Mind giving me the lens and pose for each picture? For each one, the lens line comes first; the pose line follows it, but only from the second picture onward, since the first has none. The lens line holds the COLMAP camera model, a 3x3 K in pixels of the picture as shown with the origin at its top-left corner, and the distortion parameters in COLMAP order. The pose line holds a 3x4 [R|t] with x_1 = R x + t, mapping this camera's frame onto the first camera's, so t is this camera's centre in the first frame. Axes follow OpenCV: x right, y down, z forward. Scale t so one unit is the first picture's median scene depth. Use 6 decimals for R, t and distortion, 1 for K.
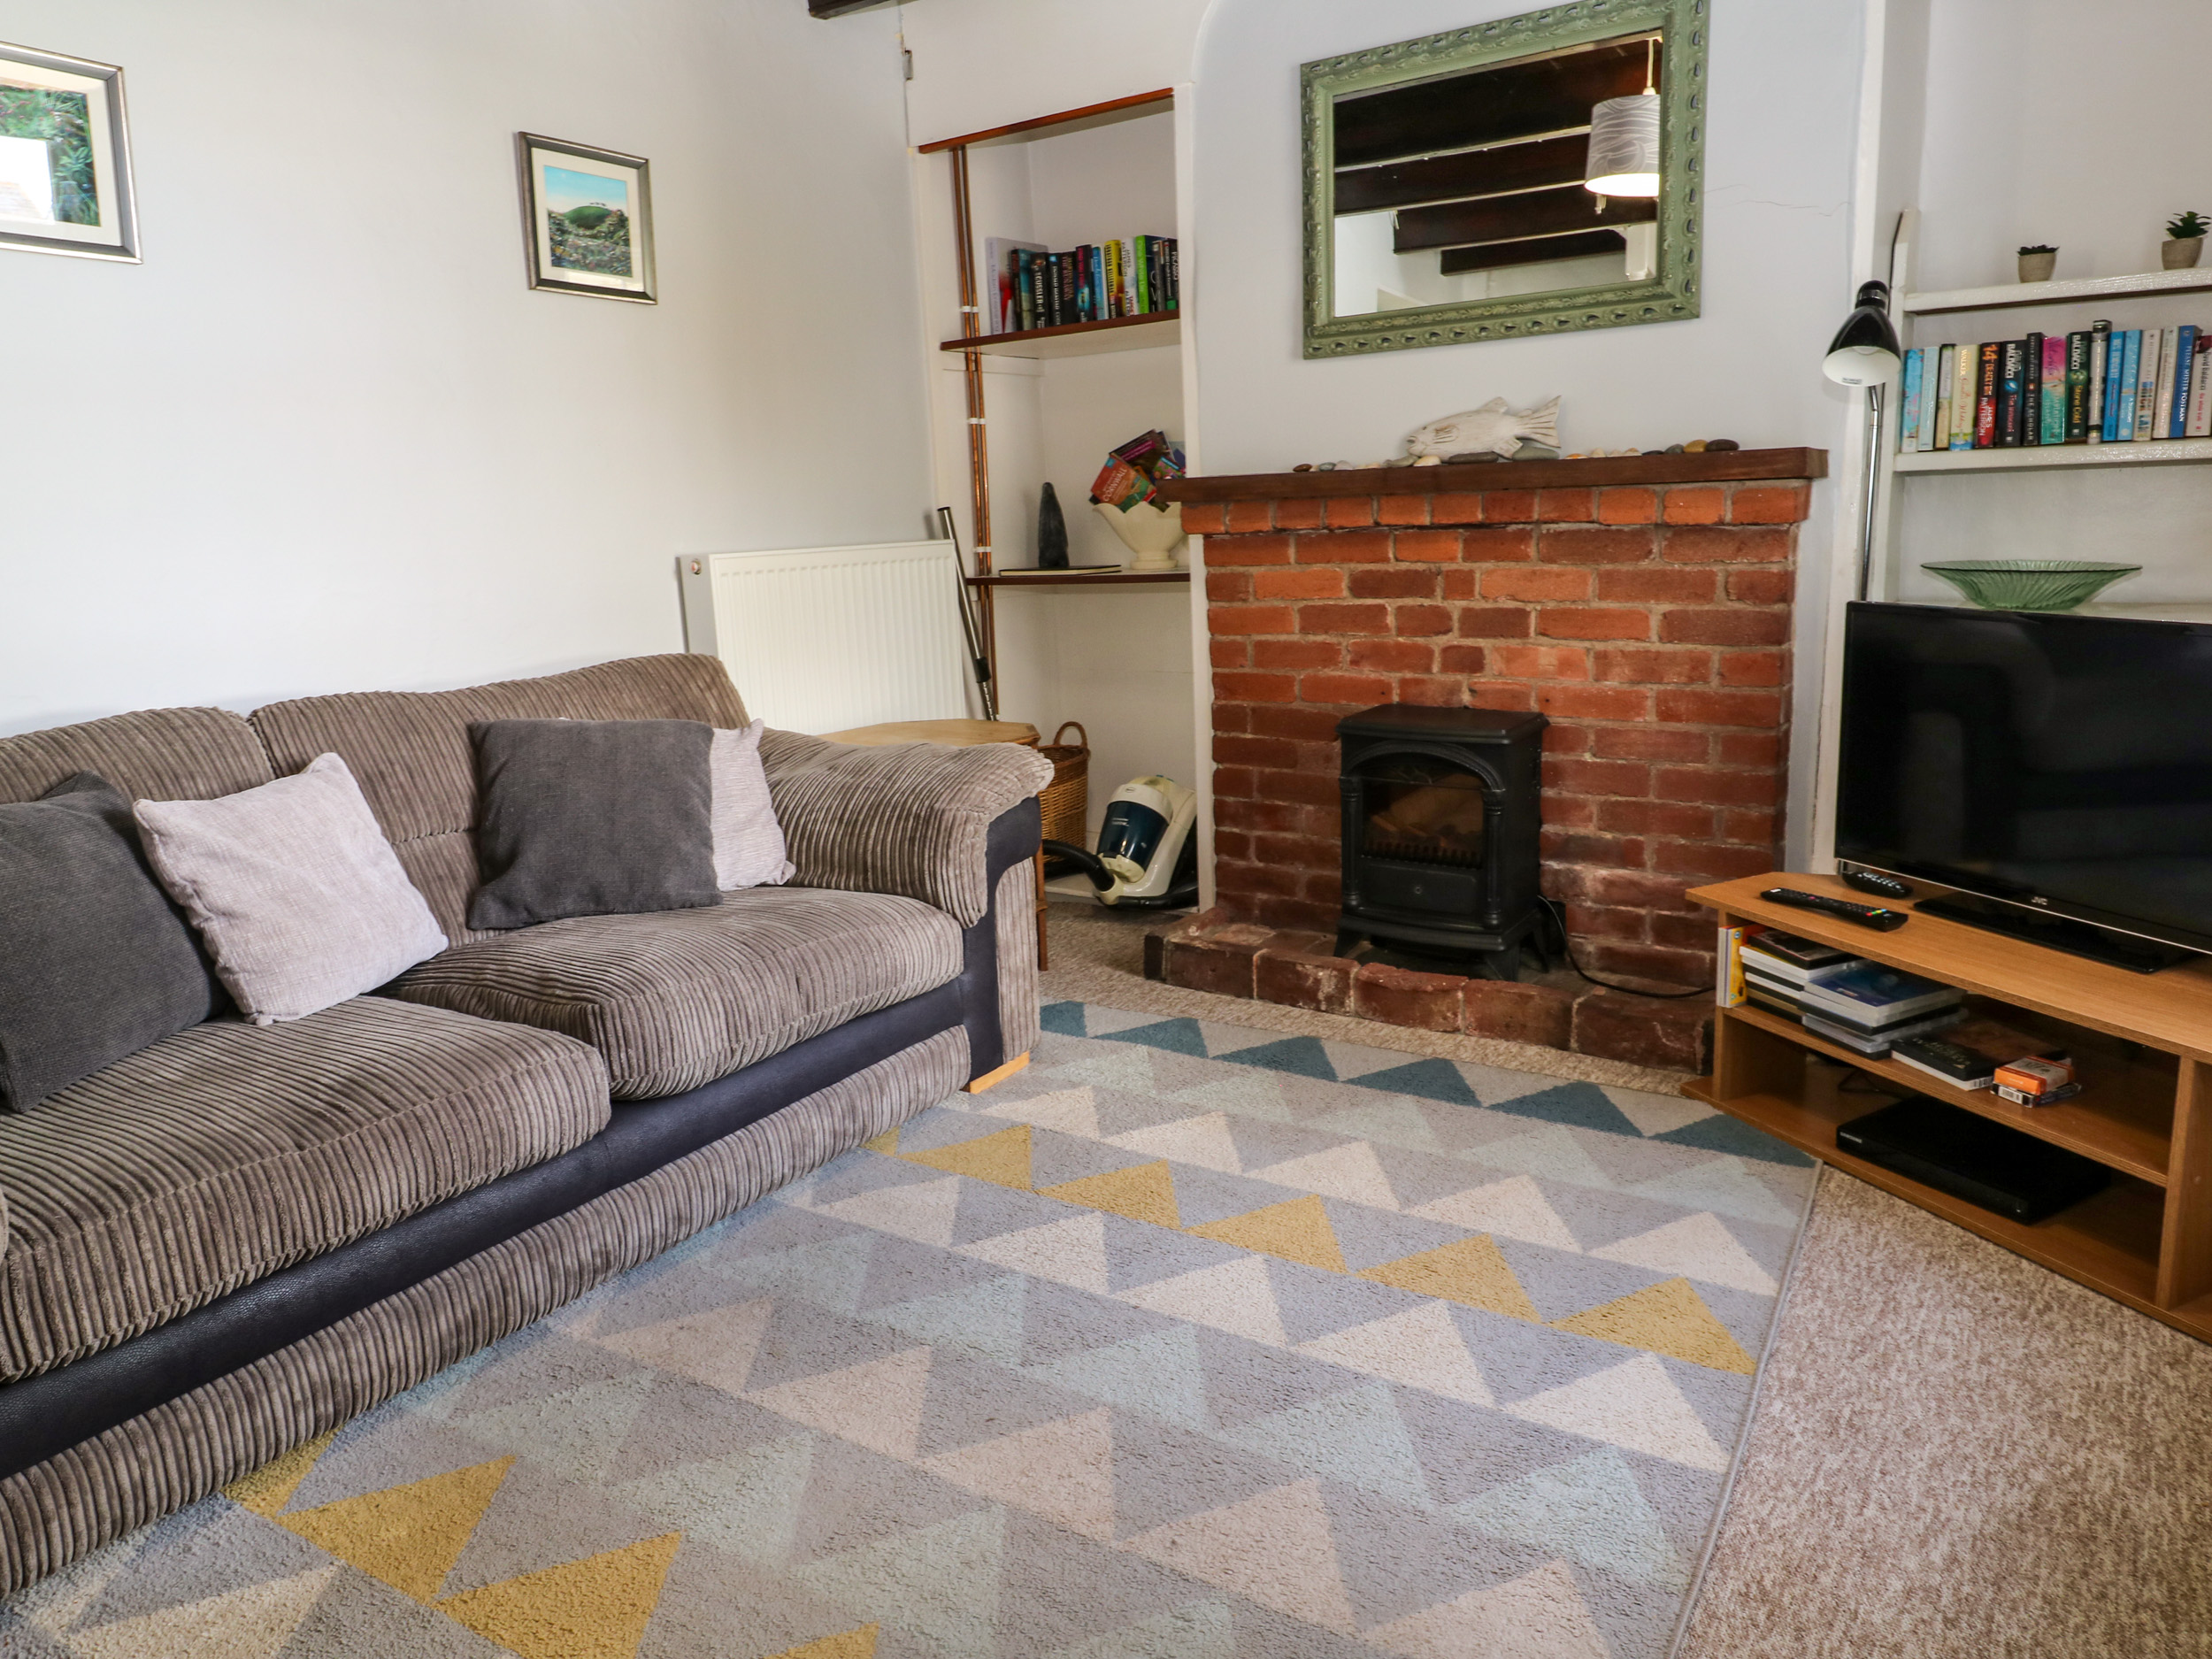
lens RADIAL K [[1460.7, 0, 1137.3], [0, 1460.7, 813.5], [0, 0, 1]] dist [0.008637, -0.014072]
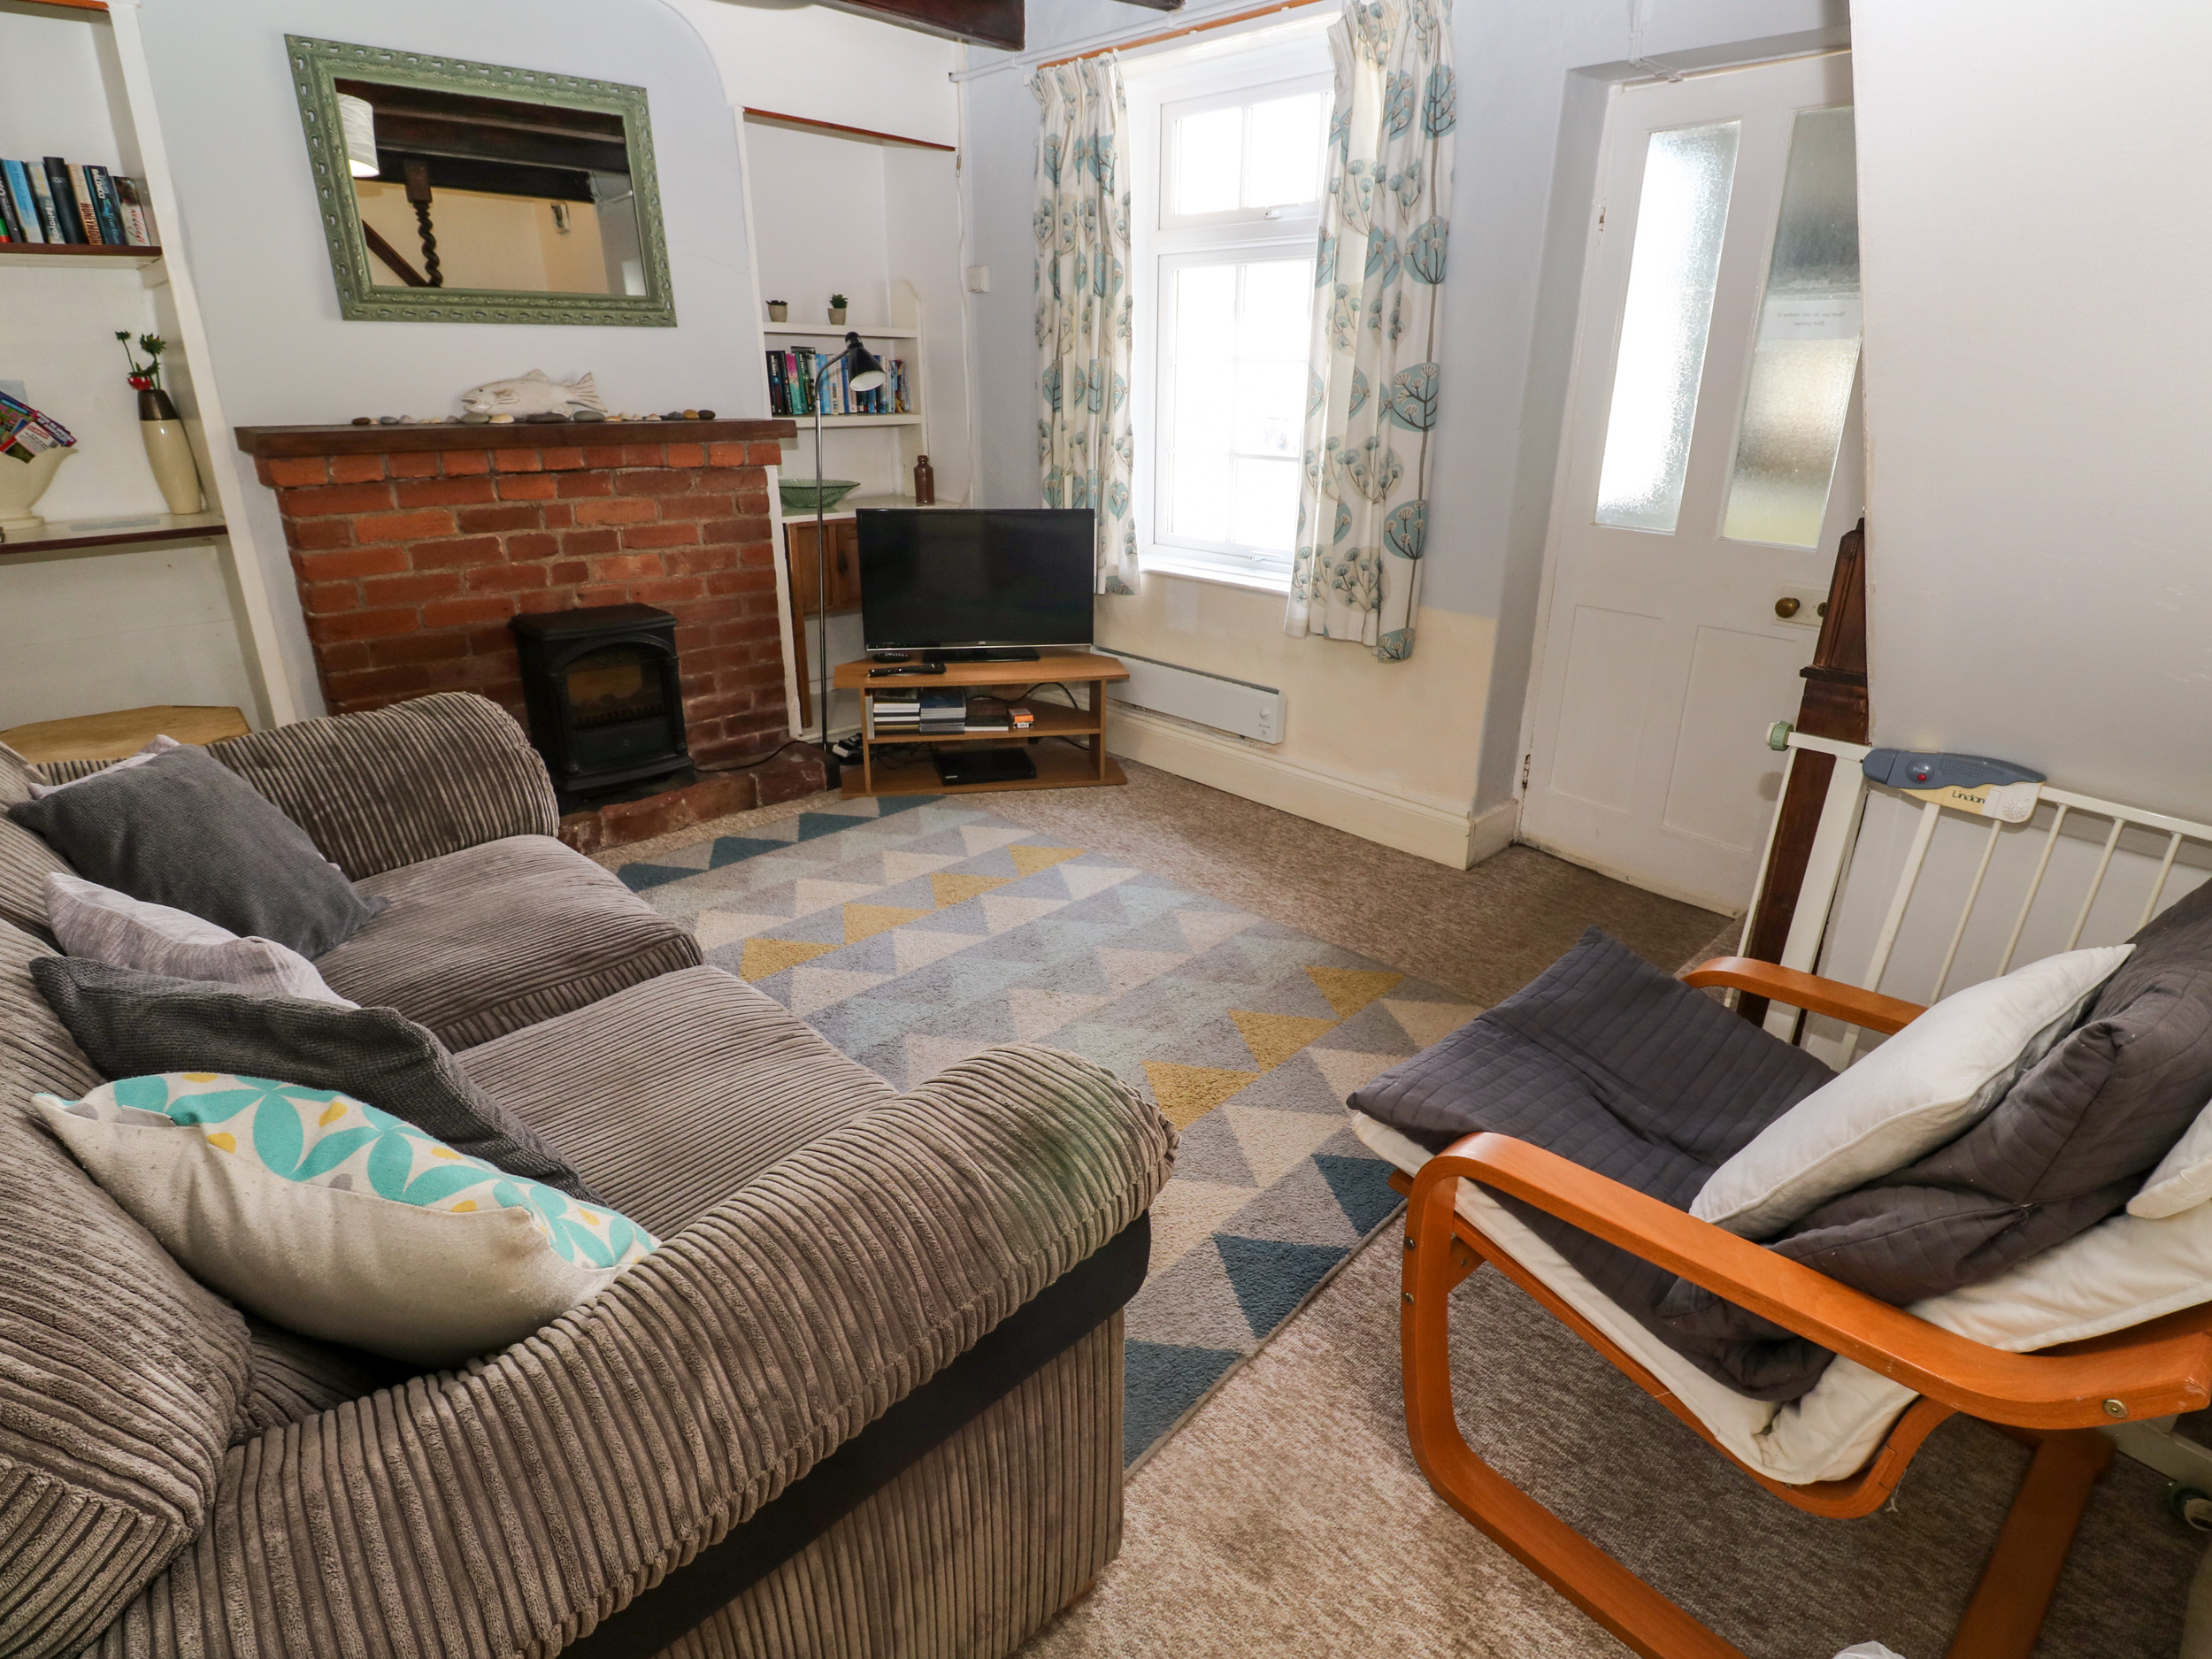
lens RADIAL K [[1155.6, 0, 1106.0], [0, 1155.6, 829.5], [0, 0, 1]] dist [0.001515, -0.015962]
pose [[0.222258, -0.321437, 0.920478, -0.811669], [0.183699, 0.940989, 0.284244, -0.107239], [-0.957526, 0.105915, 0.268190, 0.307832]]
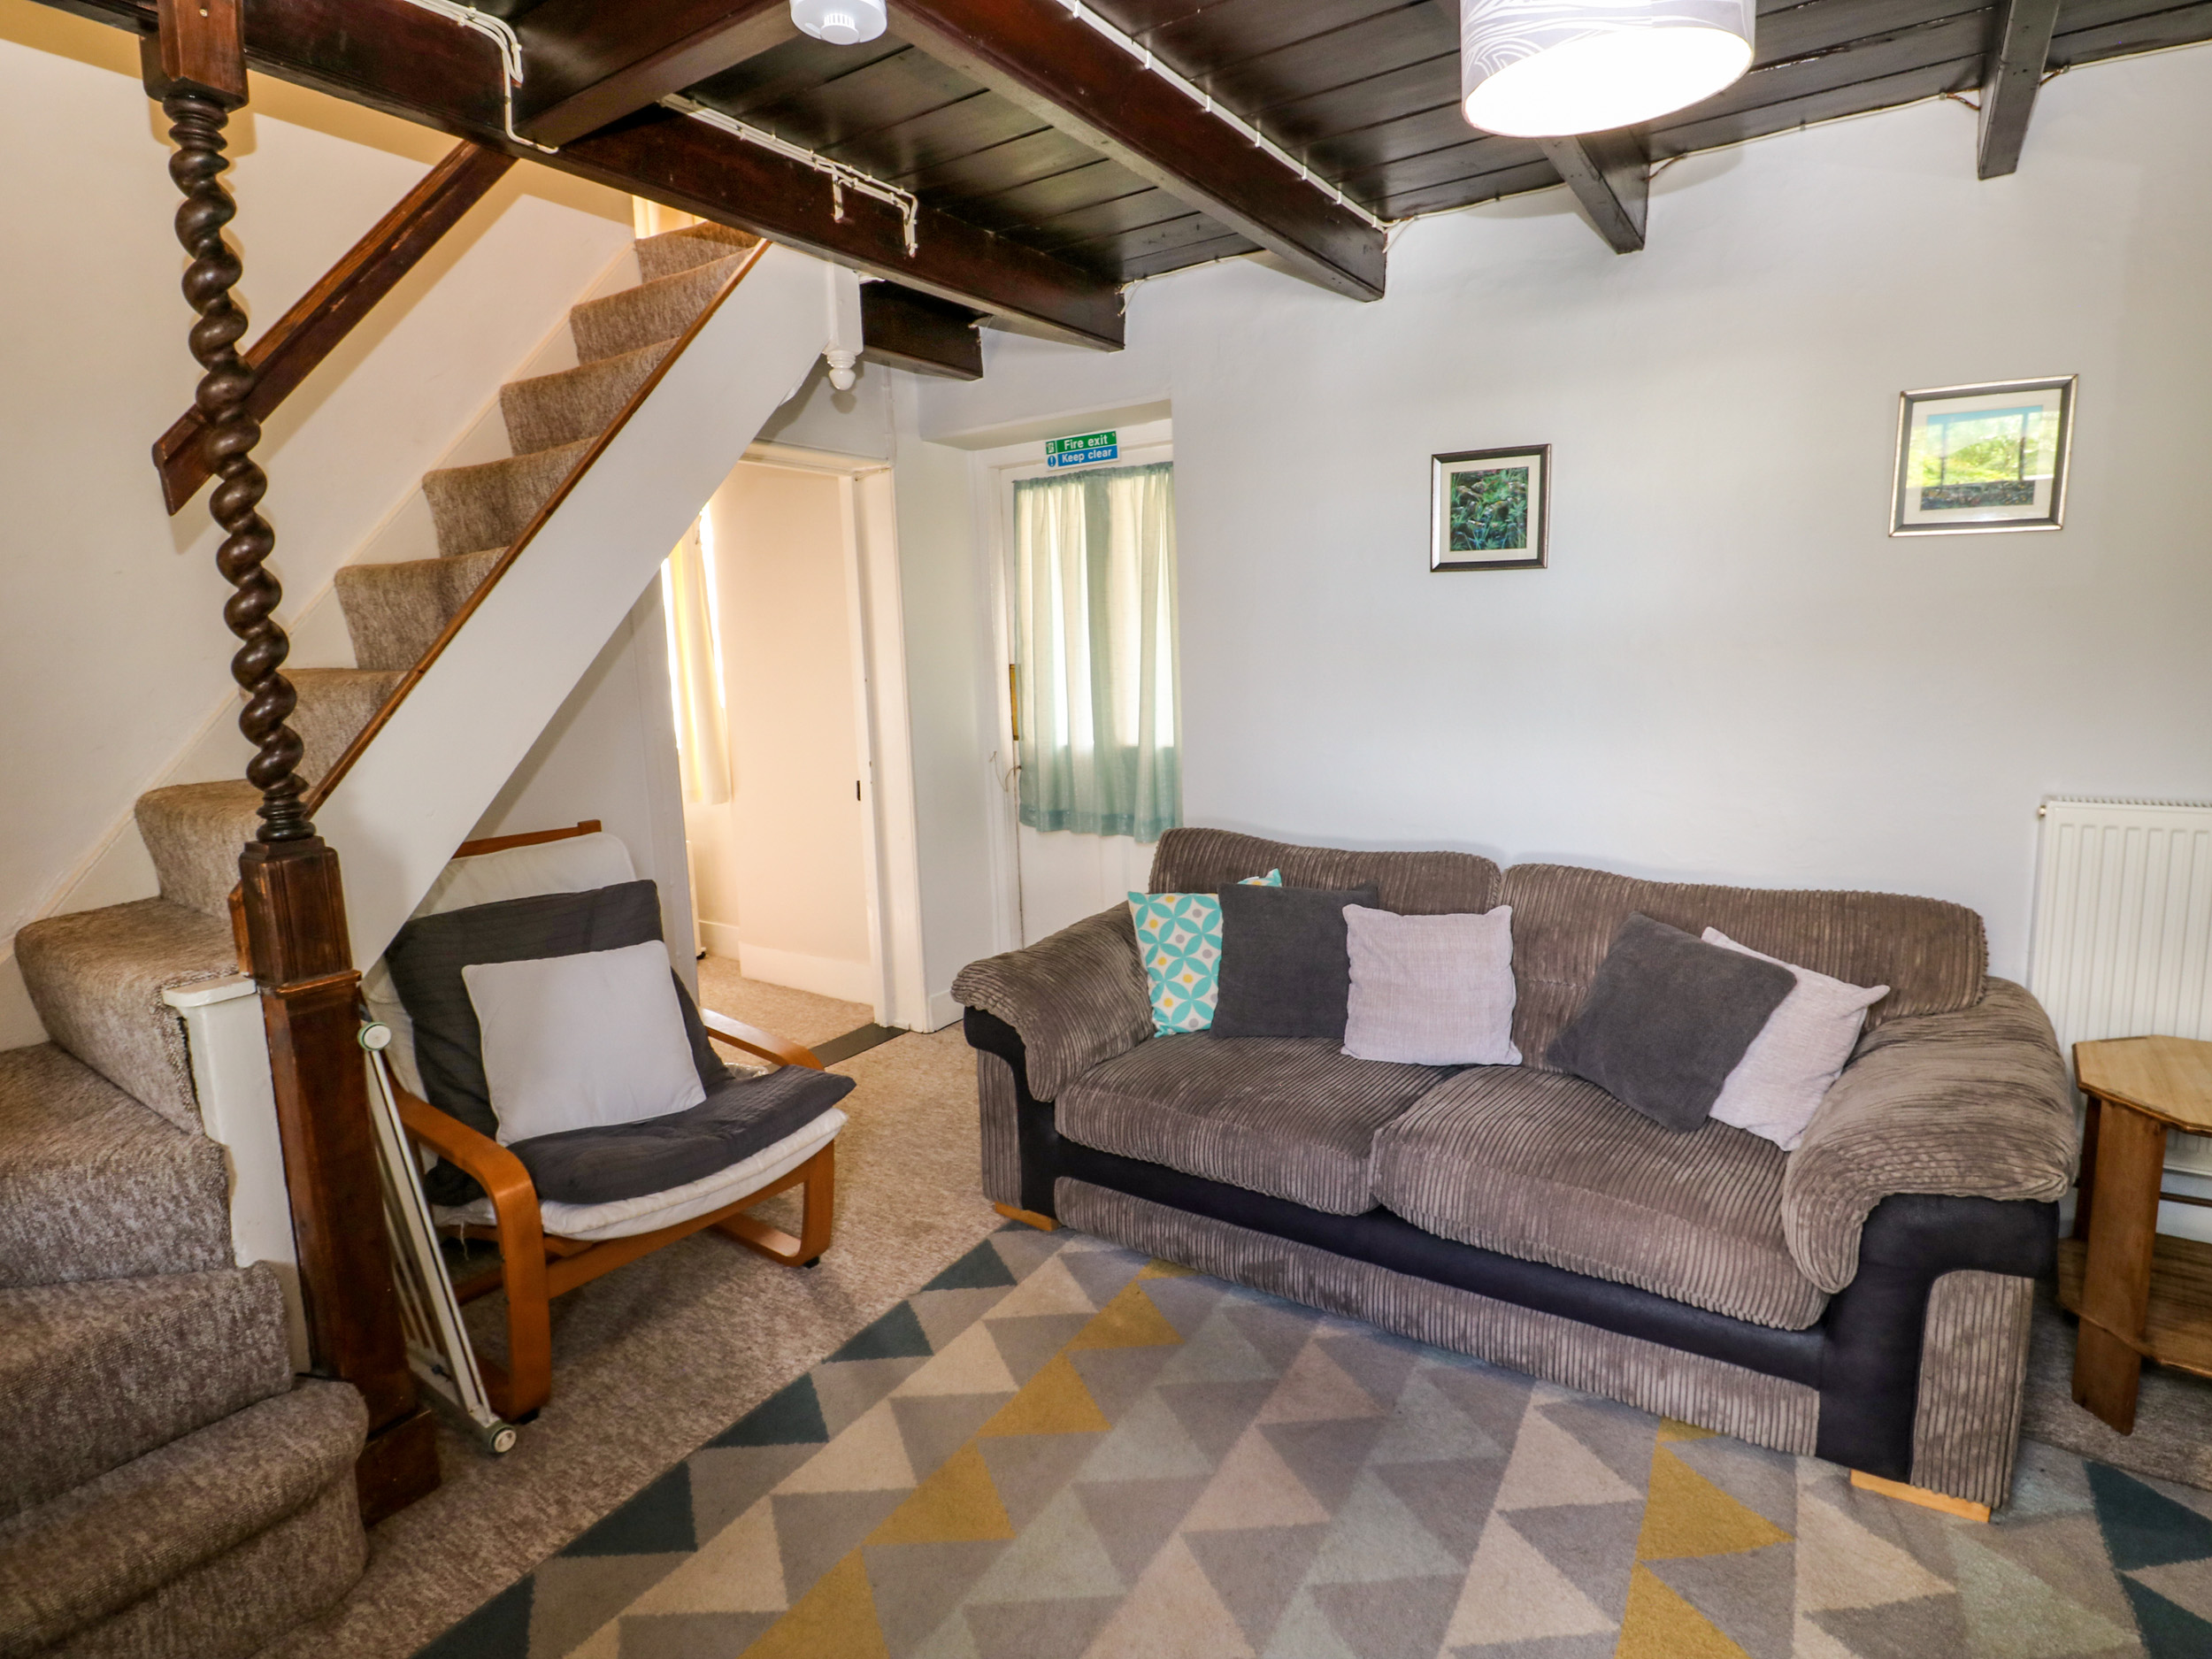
lens RADIAL K [[1143.7, 0, 1134.5], [0, 1143.7, 807.7], [0, 0, 1]] dist [0.003653, -0.018579]
pose [[0.012720, 0.189040, -0.981887, 0.464214], [-0.174055, 0.967394, 0.183994, -0.240594], [0.984654, 0.168562, 0.045209, 0.487389]]
